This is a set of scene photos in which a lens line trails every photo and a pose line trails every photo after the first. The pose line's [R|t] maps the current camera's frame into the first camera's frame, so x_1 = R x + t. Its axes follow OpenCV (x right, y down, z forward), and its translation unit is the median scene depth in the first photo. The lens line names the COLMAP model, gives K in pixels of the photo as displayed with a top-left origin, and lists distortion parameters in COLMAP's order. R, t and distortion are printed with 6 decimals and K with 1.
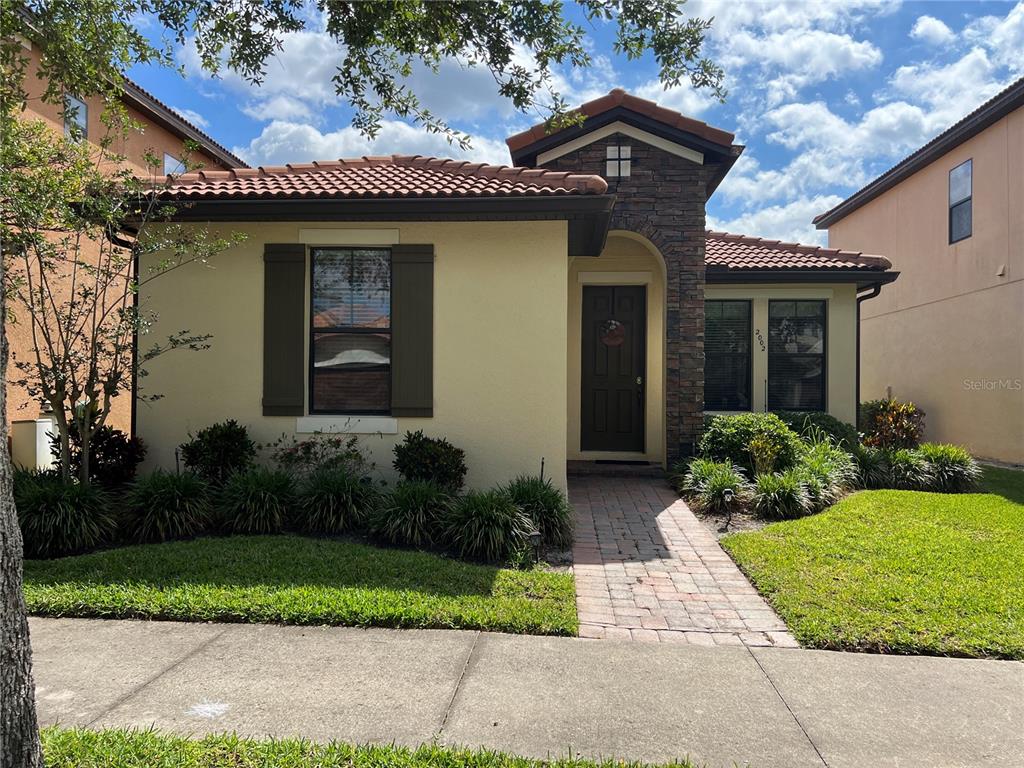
lens RADIAL K [[772.8, 0, 510.8], [0, 772.8, 378.1], [0, 0, 1]] dist [0.036582, 0.000479]
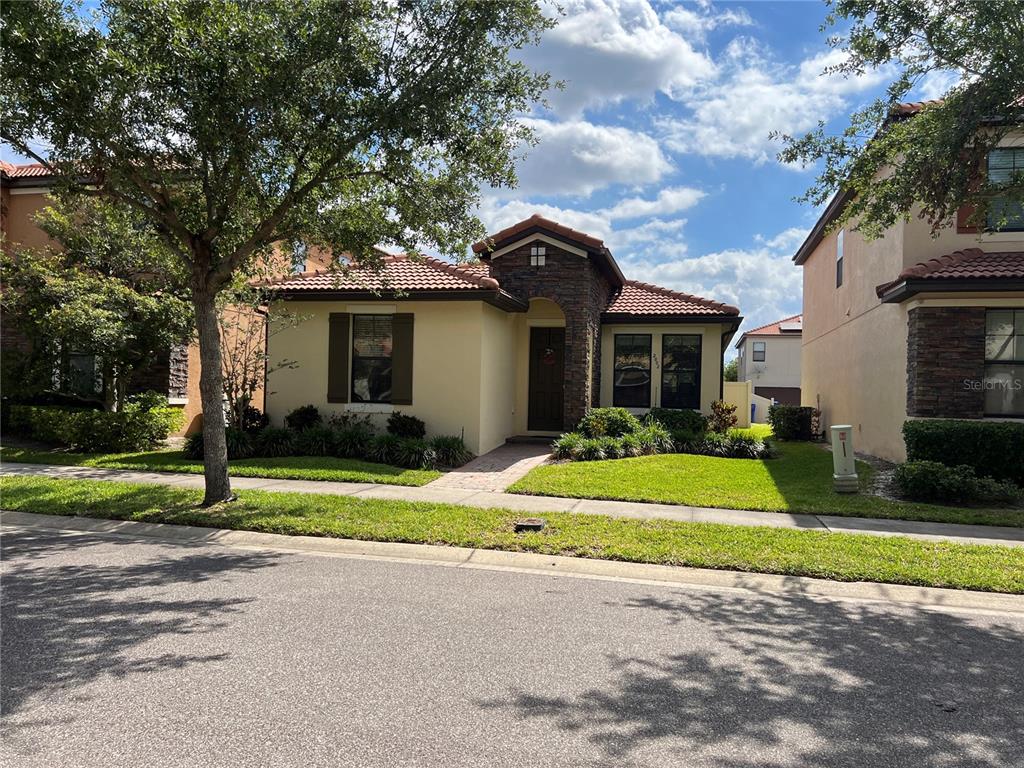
lens RADIAL K [[777.5, 0, 518.8], [0, 777.5, 384.1], [0, 0, 1]] dist [0.087466, -0.105834]
pose [[0.986036, 0.011832, -0.166114, 0.491511], [-0.011369, 0.999928, 0.003740, -0.010460], [0.166146, -0.001799, 0.986100, -0.868919]]
